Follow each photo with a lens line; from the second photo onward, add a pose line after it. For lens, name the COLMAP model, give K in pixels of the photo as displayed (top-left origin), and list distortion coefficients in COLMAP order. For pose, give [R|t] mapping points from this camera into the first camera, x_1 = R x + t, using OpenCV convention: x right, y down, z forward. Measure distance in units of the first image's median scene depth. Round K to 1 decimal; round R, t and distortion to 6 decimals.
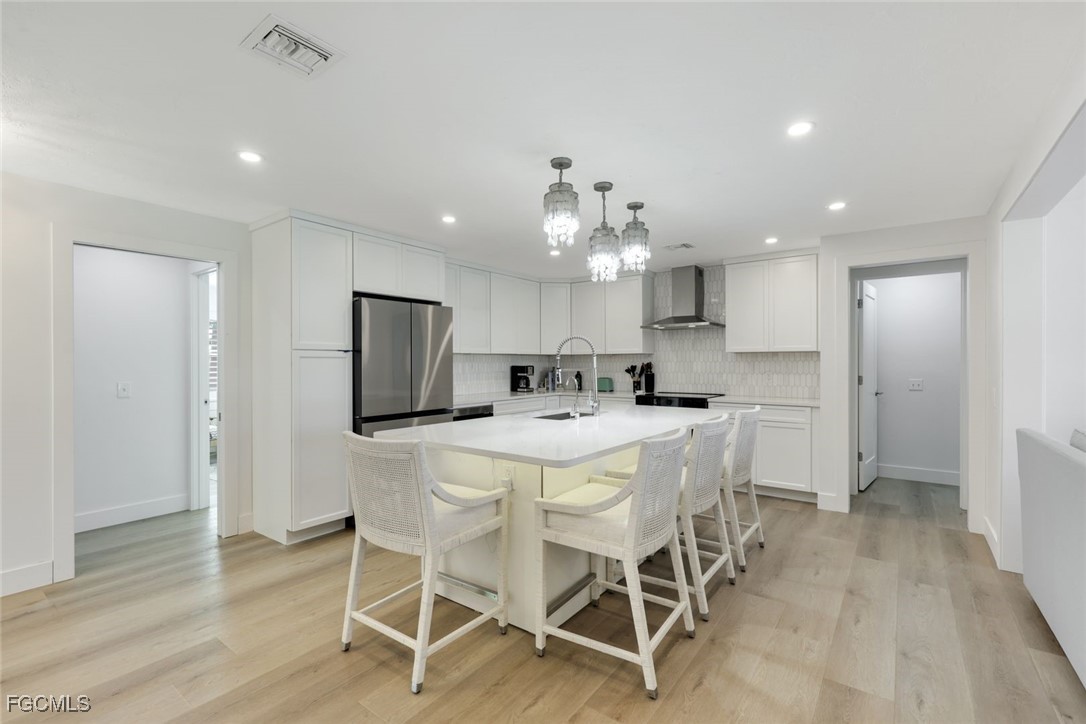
lens RADIAL K [[489.6, 0, 543.0], [0, 489.6, 362.0], [0, 0, 1]] dist [-0.000052, 0.000156]
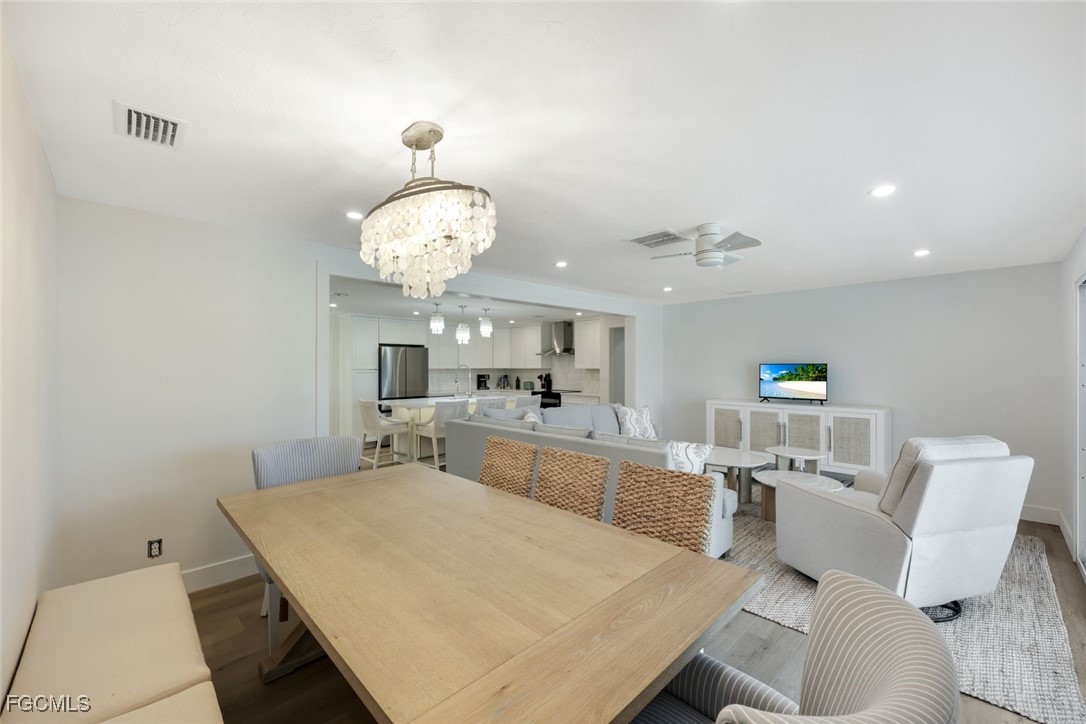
lens RADIAL K [[439.1, 0, 537.6], [0, 439.1, 361.7], [0, 0, 1]] dist [-0.000152, 0.000000]
pose [[0.986241, 0.001643, -0.165305, 0.462967], [-0.003151, 0.999956, -0.008863, -0.028323], [0.165283, 0.009262, 0.986203, -0.616205]]
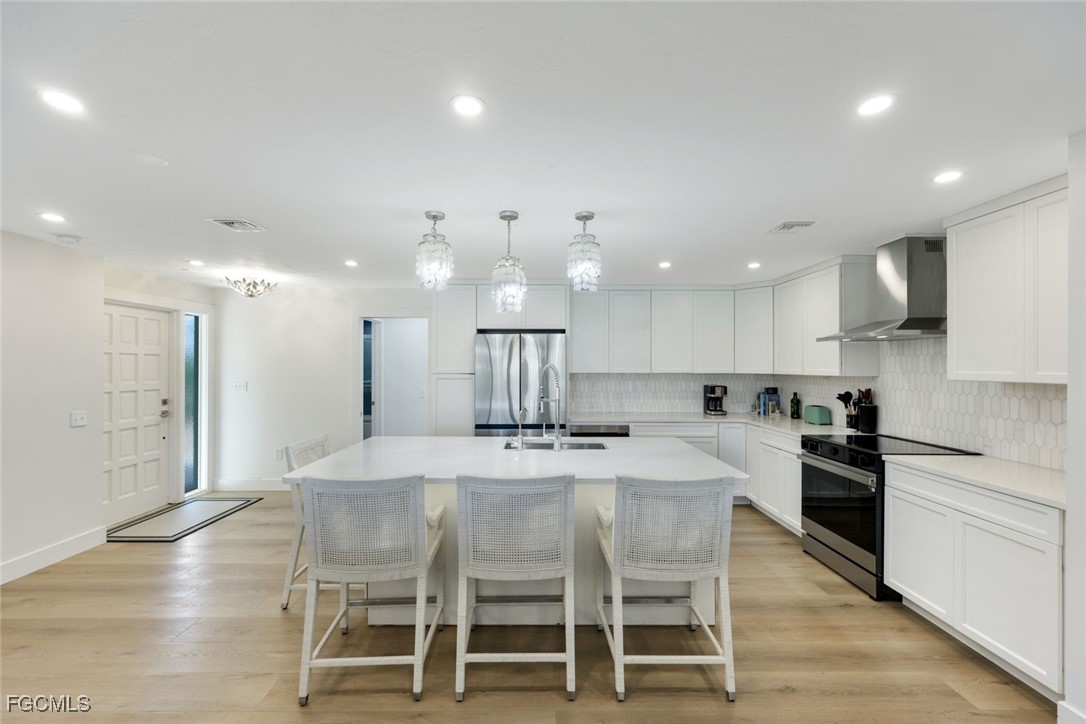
lens RADIAL K [[439.1, 0, 537.6], [0, 439.1, 361.7], [0, 0, 1]] dist [-0.000152, 0.000000]
pose [[0.594207, -0.002480, -0.804309, 0.455611], [-0.004475, 0.999970, -0.006389, -0.032539], [0.804300, 0.007396, 0.594177, 0.279902]]
